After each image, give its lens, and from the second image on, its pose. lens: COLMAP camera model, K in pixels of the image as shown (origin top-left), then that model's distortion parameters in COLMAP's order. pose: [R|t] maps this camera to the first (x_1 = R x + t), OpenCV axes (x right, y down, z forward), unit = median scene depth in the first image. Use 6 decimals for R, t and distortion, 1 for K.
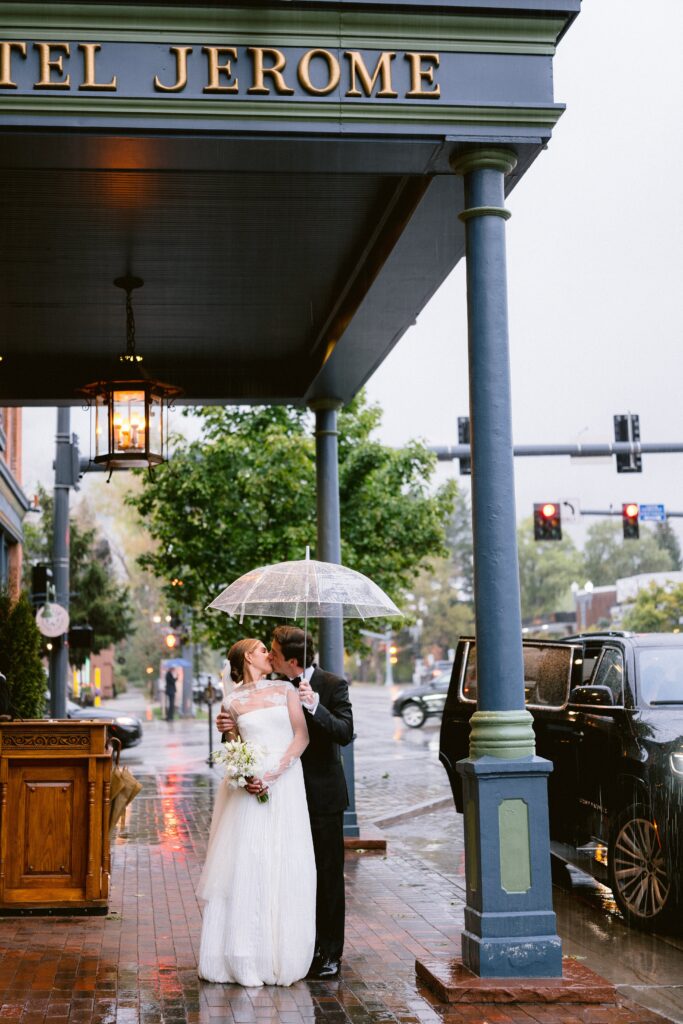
lens RADIAL K [[1469.2, 0, 341.4], [0, 1469.2, 485.3], [0, 0, 1]] dist [0.077767, -0.167000]
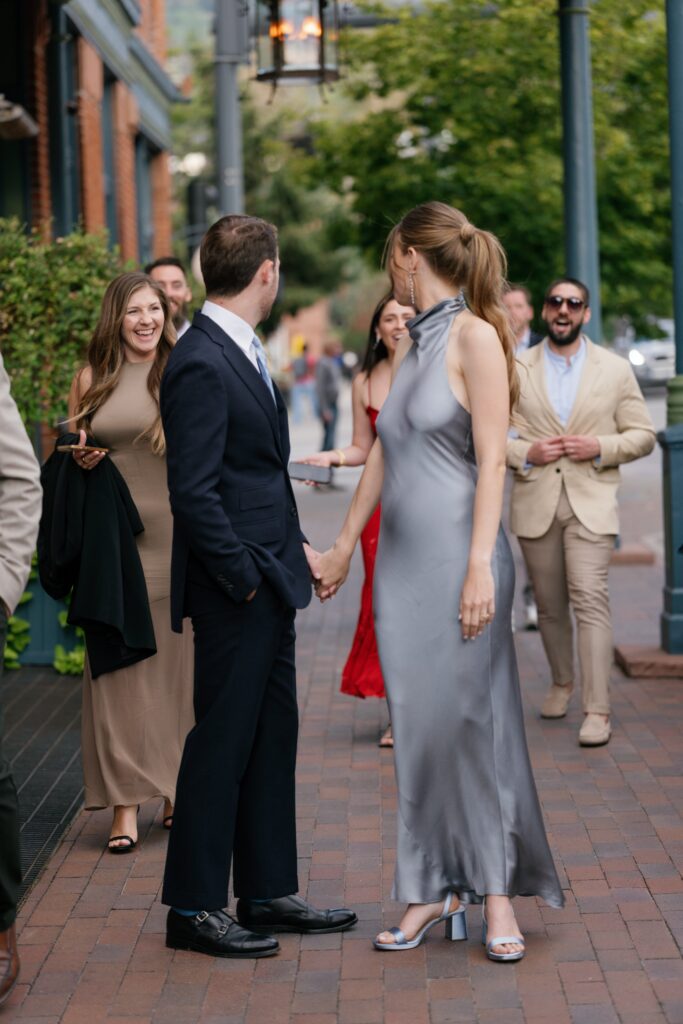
lens RADIAL K [[1469.2, 0, 341.4], [0, 1469.2, 485.3], [0, 0, 1]] dist [0.077767, -0.167000]
pose [[0.994302, -0.001222, -0.106597, -0.057605], [0.024825, 0.975096, 0.220390, 0.034385], [0.103673, -0.221780, 0.969570, 0.274034]]
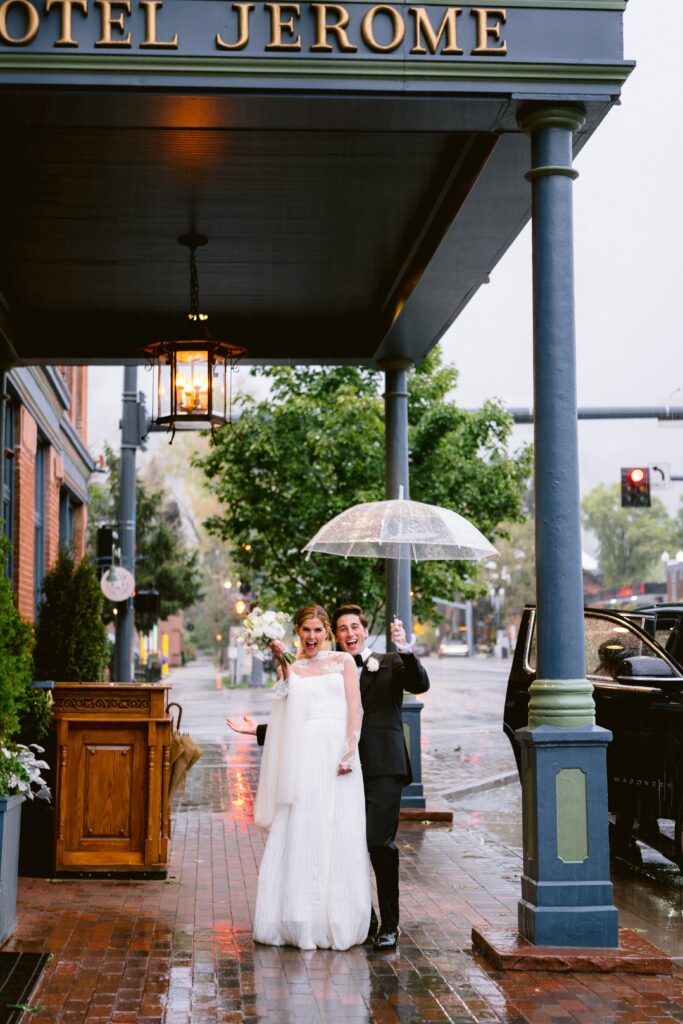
lens RADIAL K [[1477.6, 0, 339.6], [0, 1477.6, 476.8], [0, 0, 1]] dist [0.063749, -0.041112]
pose [[0.999175, 0.008896, -0.039635, -0.009875], [-0.008168, 0.999795, 0.018501, 0.001274], [0.039791, -0.018162, 0.999043, 0.026262]]
